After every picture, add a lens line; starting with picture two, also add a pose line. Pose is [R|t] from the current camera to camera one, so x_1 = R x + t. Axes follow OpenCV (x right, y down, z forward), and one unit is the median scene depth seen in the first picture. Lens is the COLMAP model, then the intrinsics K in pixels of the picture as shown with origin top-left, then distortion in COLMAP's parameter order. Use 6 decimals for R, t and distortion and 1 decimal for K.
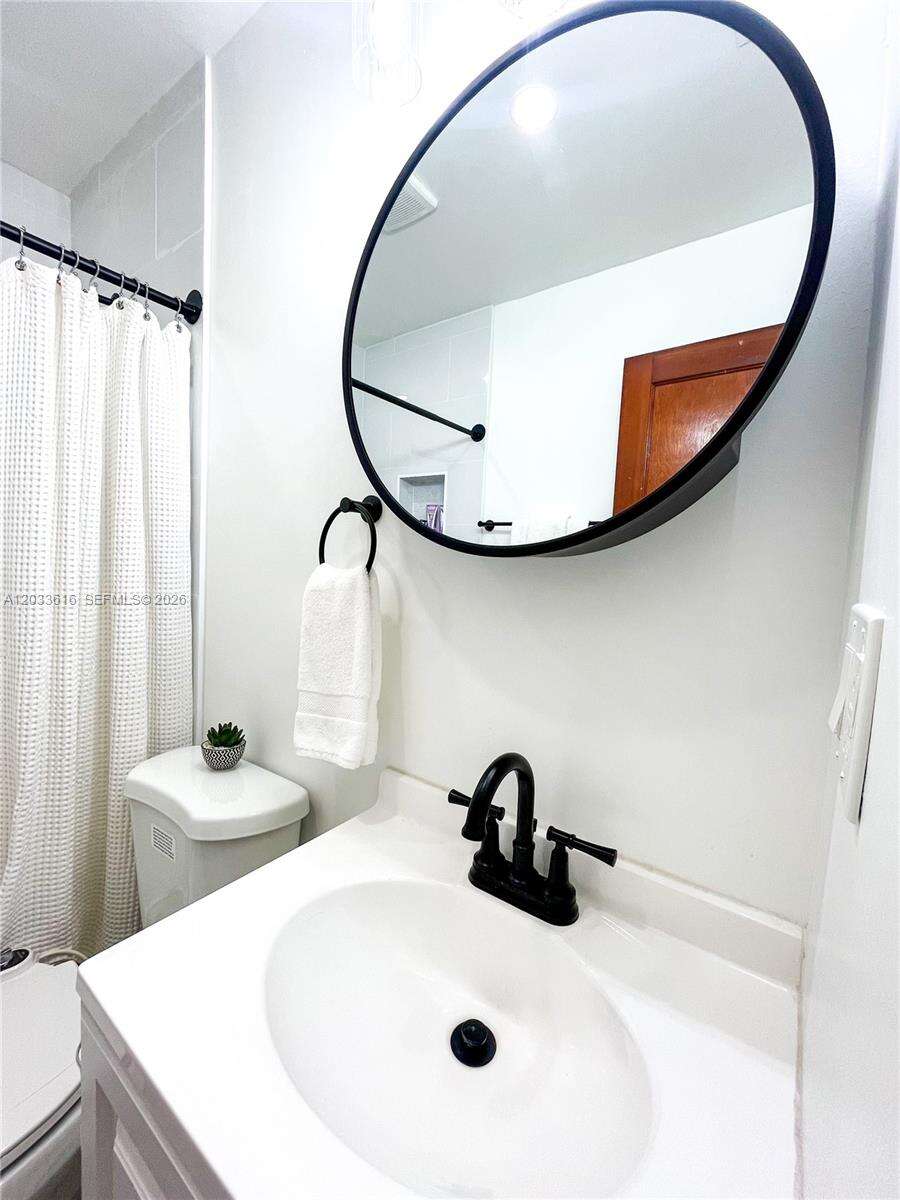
lens RADIAL K [[479.3, 0, 450.0], [0, 479.3, 600.0], [0, 0, 1]] dist [-0.006886, 0.000034]
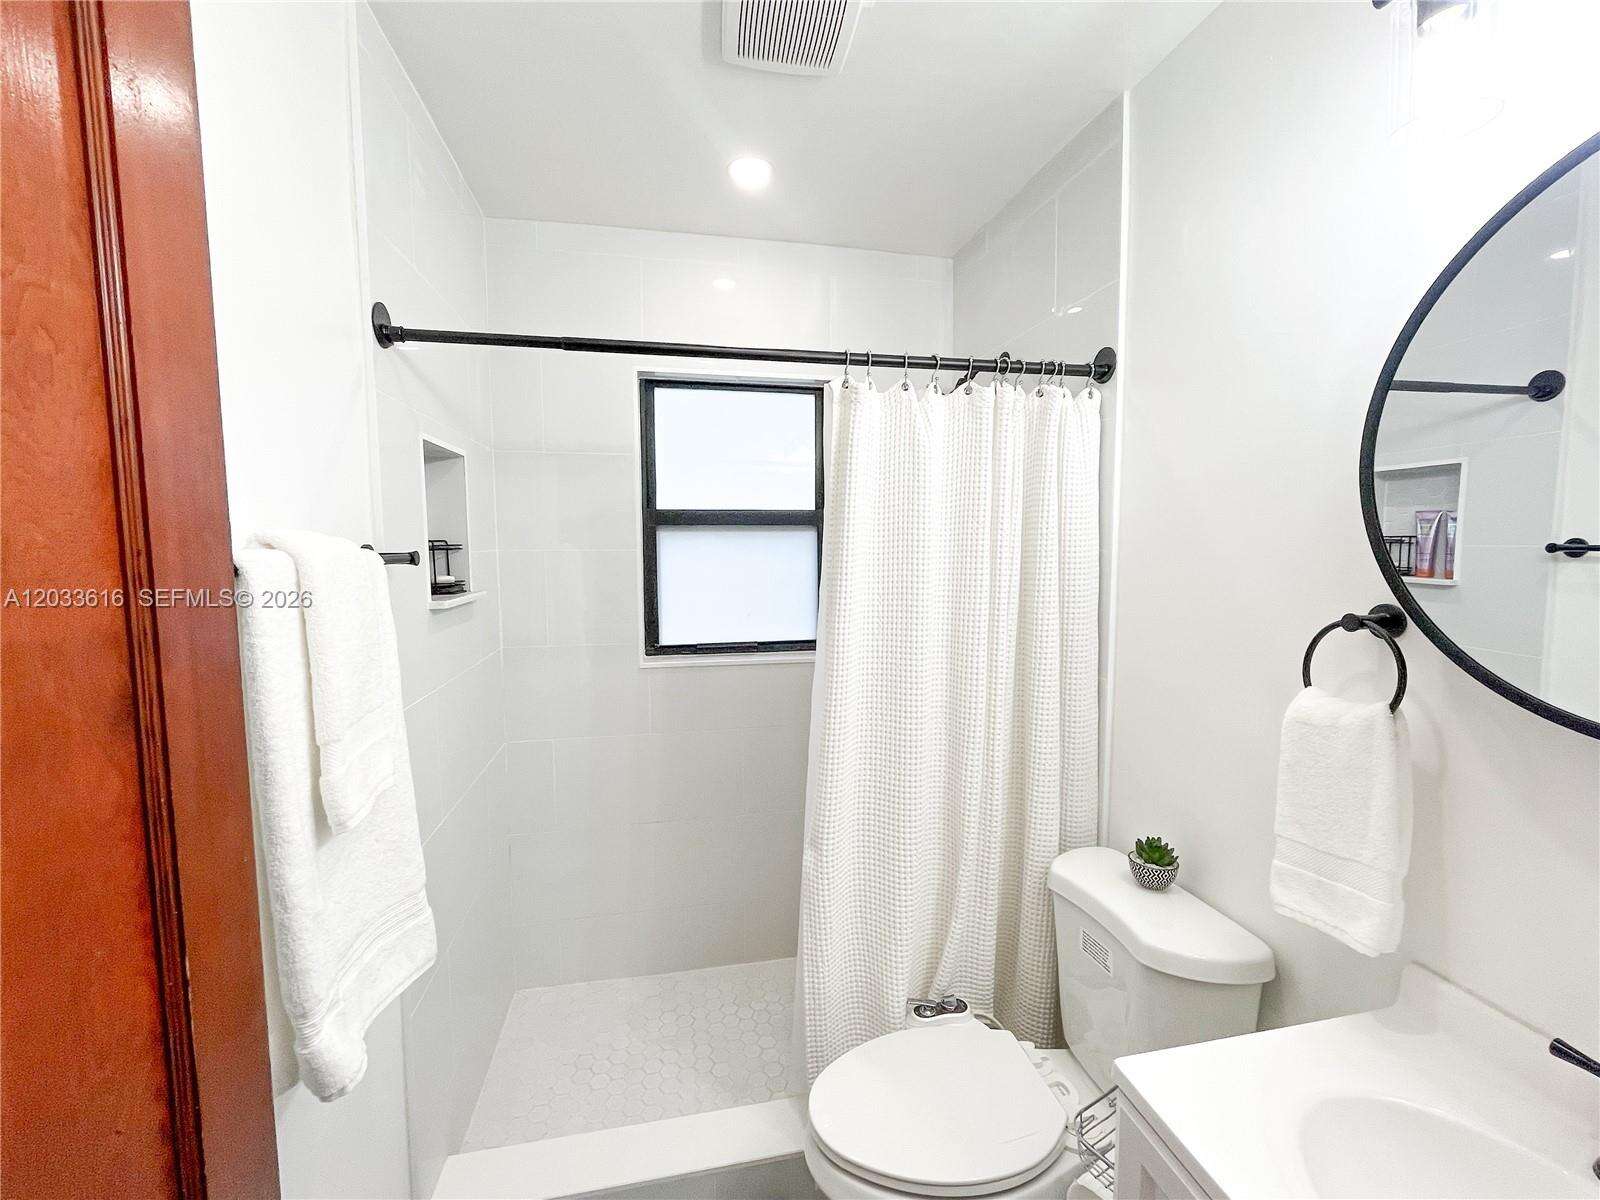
lens RADIAL K [[665.8, 0, 800.0], [0, 665.8, 600.0], [0, 0, 1]] dist [-0.007485, 0.000628]
pose [[0.728587, 0.004844, -0.684936, -0.122005], [-0.008574, 0.999961, -0.002049, -0.213790], [0.684900, 0.007366, 0.728600, -0.435553]]
